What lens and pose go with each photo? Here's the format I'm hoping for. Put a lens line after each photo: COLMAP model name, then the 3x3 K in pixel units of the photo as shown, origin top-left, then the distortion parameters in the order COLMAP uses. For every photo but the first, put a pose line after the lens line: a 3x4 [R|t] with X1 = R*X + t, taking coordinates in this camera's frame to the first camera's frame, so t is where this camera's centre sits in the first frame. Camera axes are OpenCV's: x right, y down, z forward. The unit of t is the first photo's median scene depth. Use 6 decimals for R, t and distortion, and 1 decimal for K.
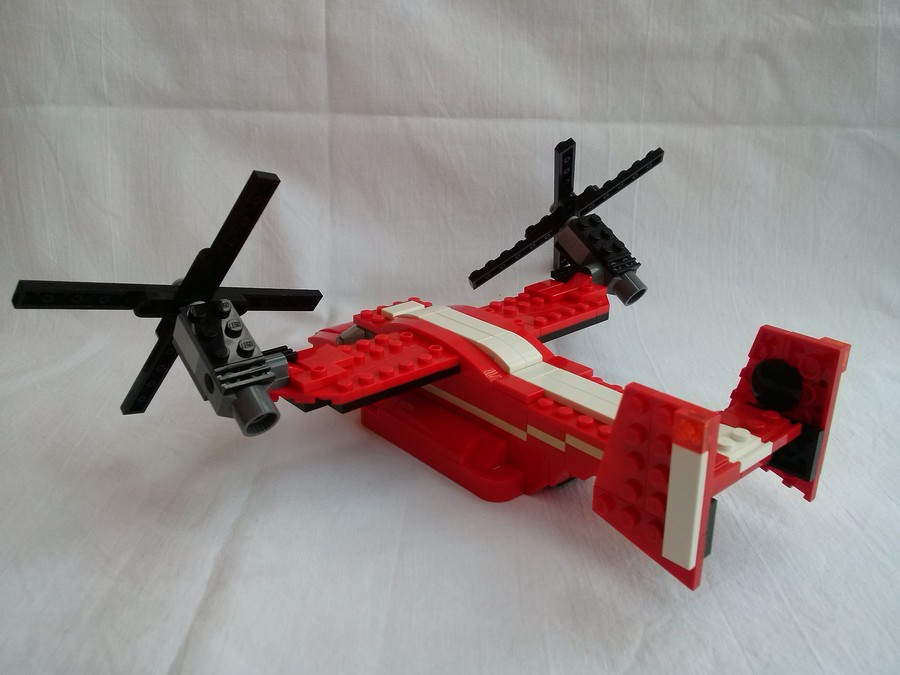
lens RADIAL K [[805.1, 0, 438.4], [0, 805.1, 340.6], [0, 0, 1]] dist [0.048102, -0.198873]
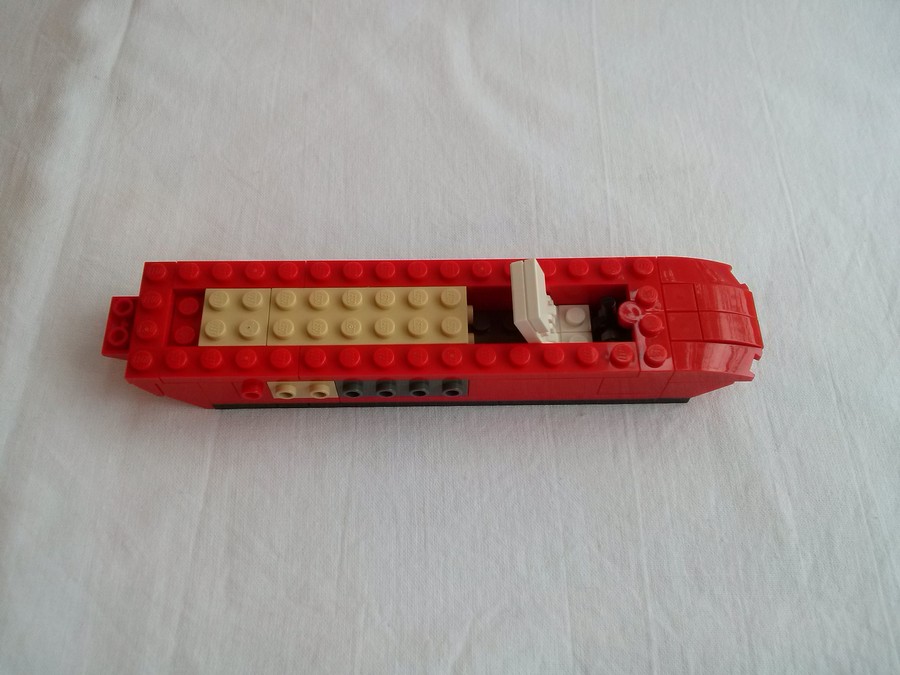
lens RADIAL K [[835.0, 0, 437.4], [0, 835.0, 337.1], [0, 0, 1]] dist [0.050387, -0.234794]
pose [[0.999998, -0.000906, 0.001789, 0.112316], [-0.000473, 0.760237, 0.649645, -0.248693], [-0.001949, -0.649645, 0.760236, 0.263339]]
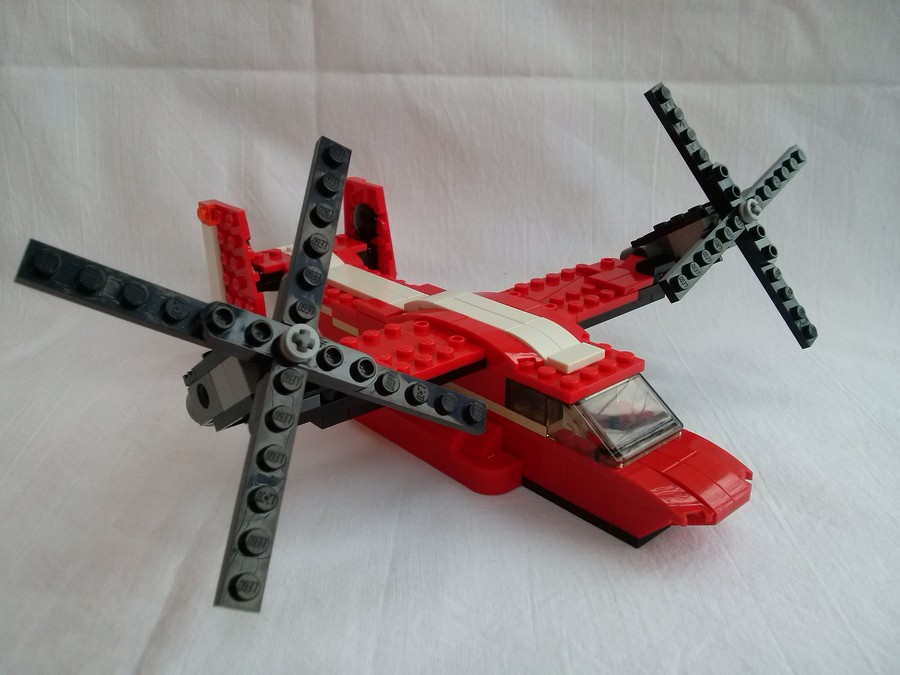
lens RADIAL K [[815.1, 0, 435.1], [0, 815.1, 339.9], [0, 0, 1]] dist [0.017070, -0.155031]
pose [[0.999990, -0.003400, -0.002818, 0.000208], [0.003442, 0.999880, 0.015116, 0.007290], [0.002766, -0.015125, 0.999882, 0.080149]]
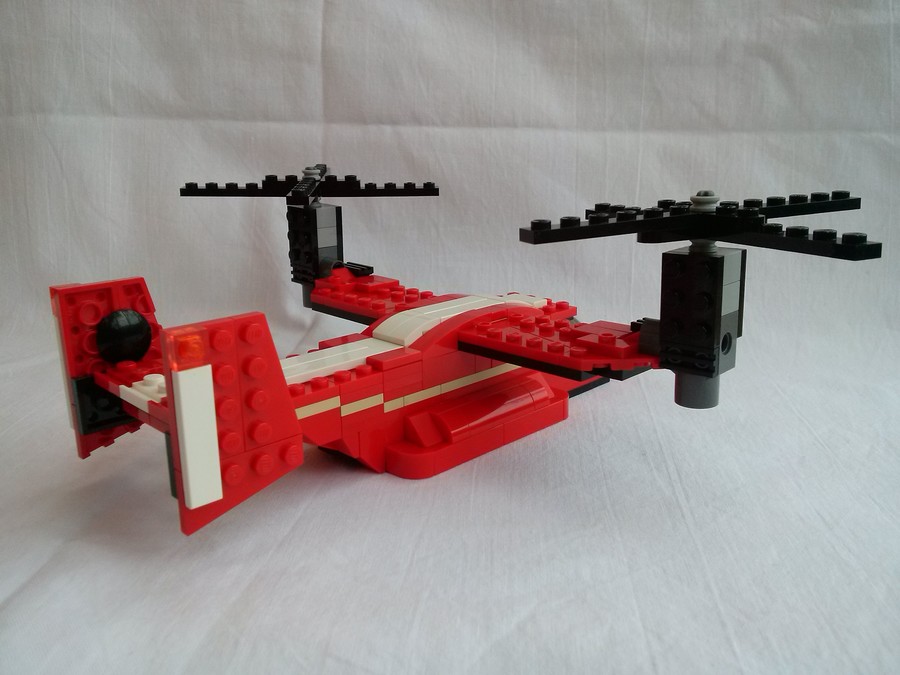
lens RADIAL K [[810.6, 0, 434.7], [0, 810.6, 339.3], [0, 0, 1]] dist [0.045040, -0.204365]
pose [[0.993696, 0.026997, -0.108809, 0.121503], [-0.038489, 0.993733, -0.104944, 0.087495], [0.105294, 0.108470, 0.988508, 0.048393]]
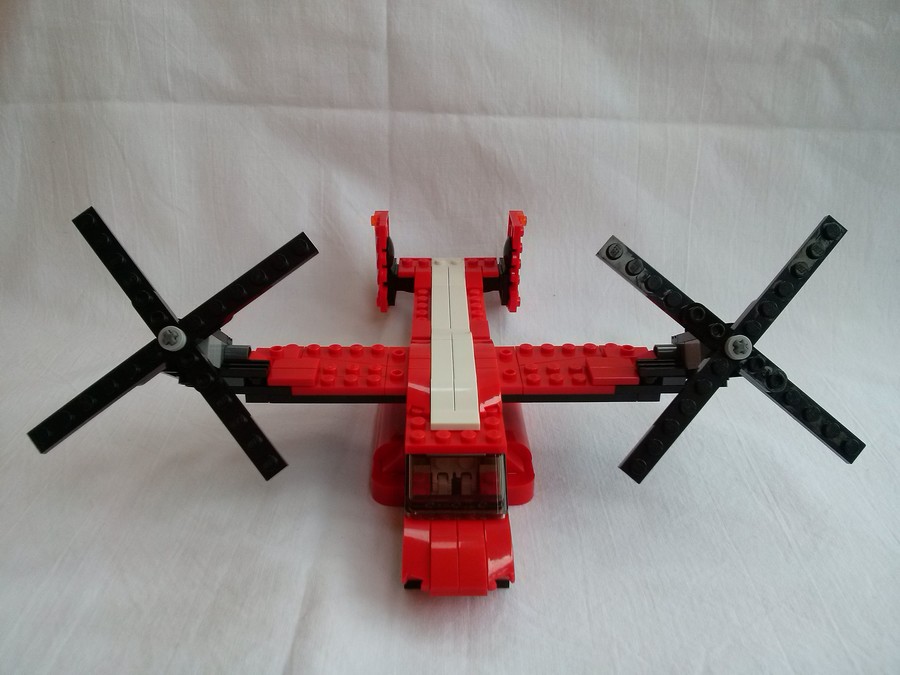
lens RADIAL K [[805.1, 0, 438.4], [0, 805.1, 340.6], [0, 0, 1]] dist [0.048102, -0.198873]
pose [[0.999522, 0.014581, -0.027243, -0.042792], [-0.012454, 0.996980, 0.076651, -0.074189], [0.028278, -0.076275, 0.996686, -0.031071]]
